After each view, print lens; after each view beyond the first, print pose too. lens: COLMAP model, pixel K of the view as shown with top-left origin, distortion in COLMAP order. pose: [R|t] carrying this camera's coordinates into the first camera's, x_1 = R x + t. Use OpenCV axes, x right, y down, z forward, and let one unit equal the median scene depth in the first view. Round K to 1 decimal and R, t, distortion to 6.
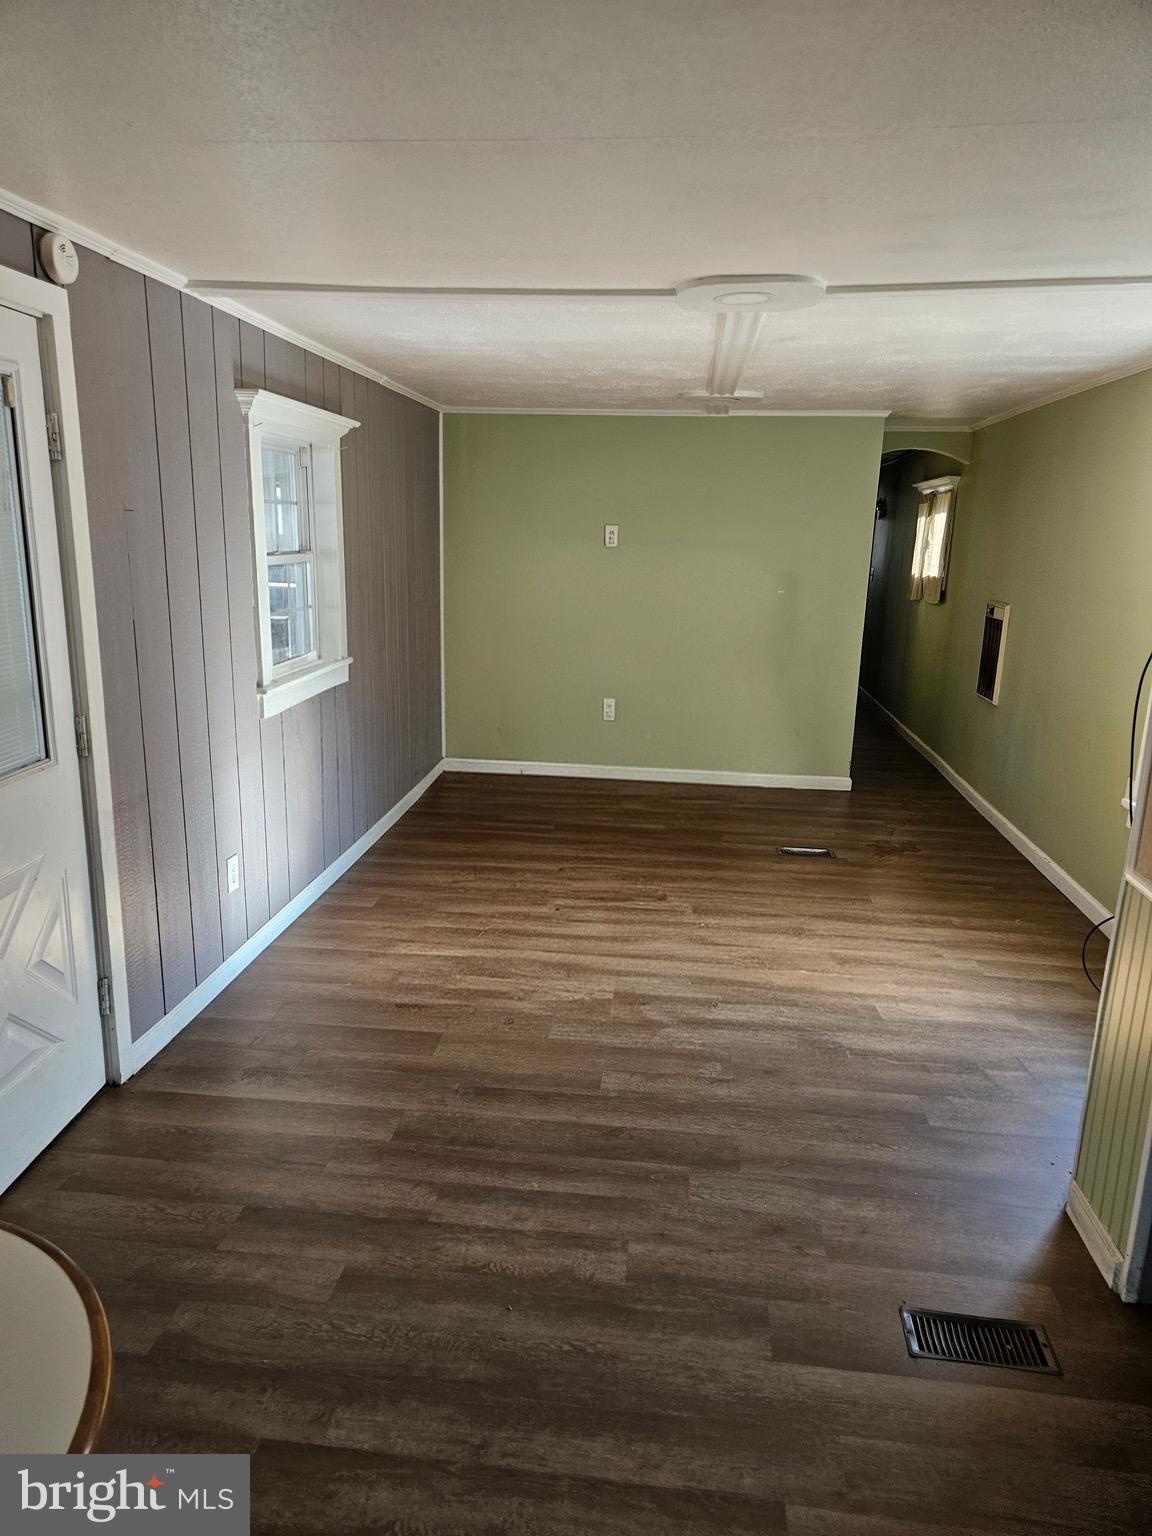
lens RADIAL K [[1015.3, 0, 576.0], [0, 1015.3, 768.0], [0, 0, 1]] dist [0.005390, -0.000309]
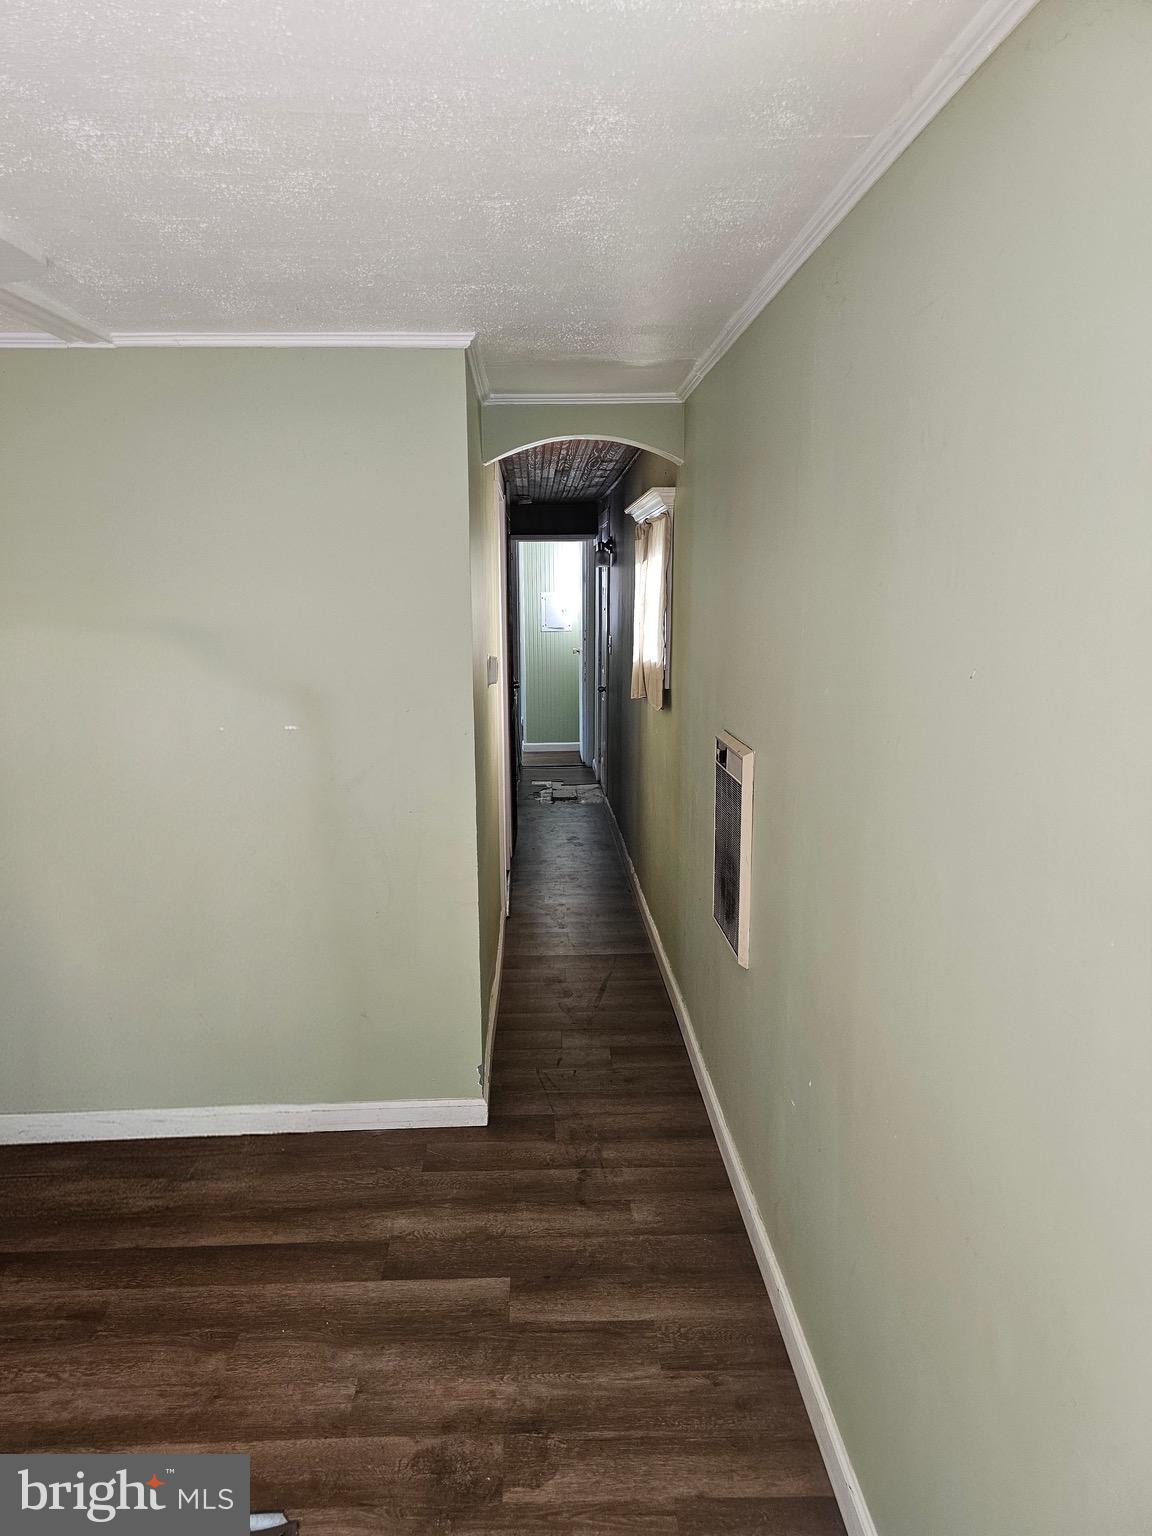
lens RADIAL K [[1015.3, 0, 576.0], [0, 1015.3, 768.0], [0, 0, 1]] dist [0.005390, -0.000309]
pose [[0.986308, -0.064475, 0.151789, 0.239679], [0.071708, 0.996513, -0.042662, -0.118495], [-0.148509, 0.052963, 0.987492, 0.486374]]
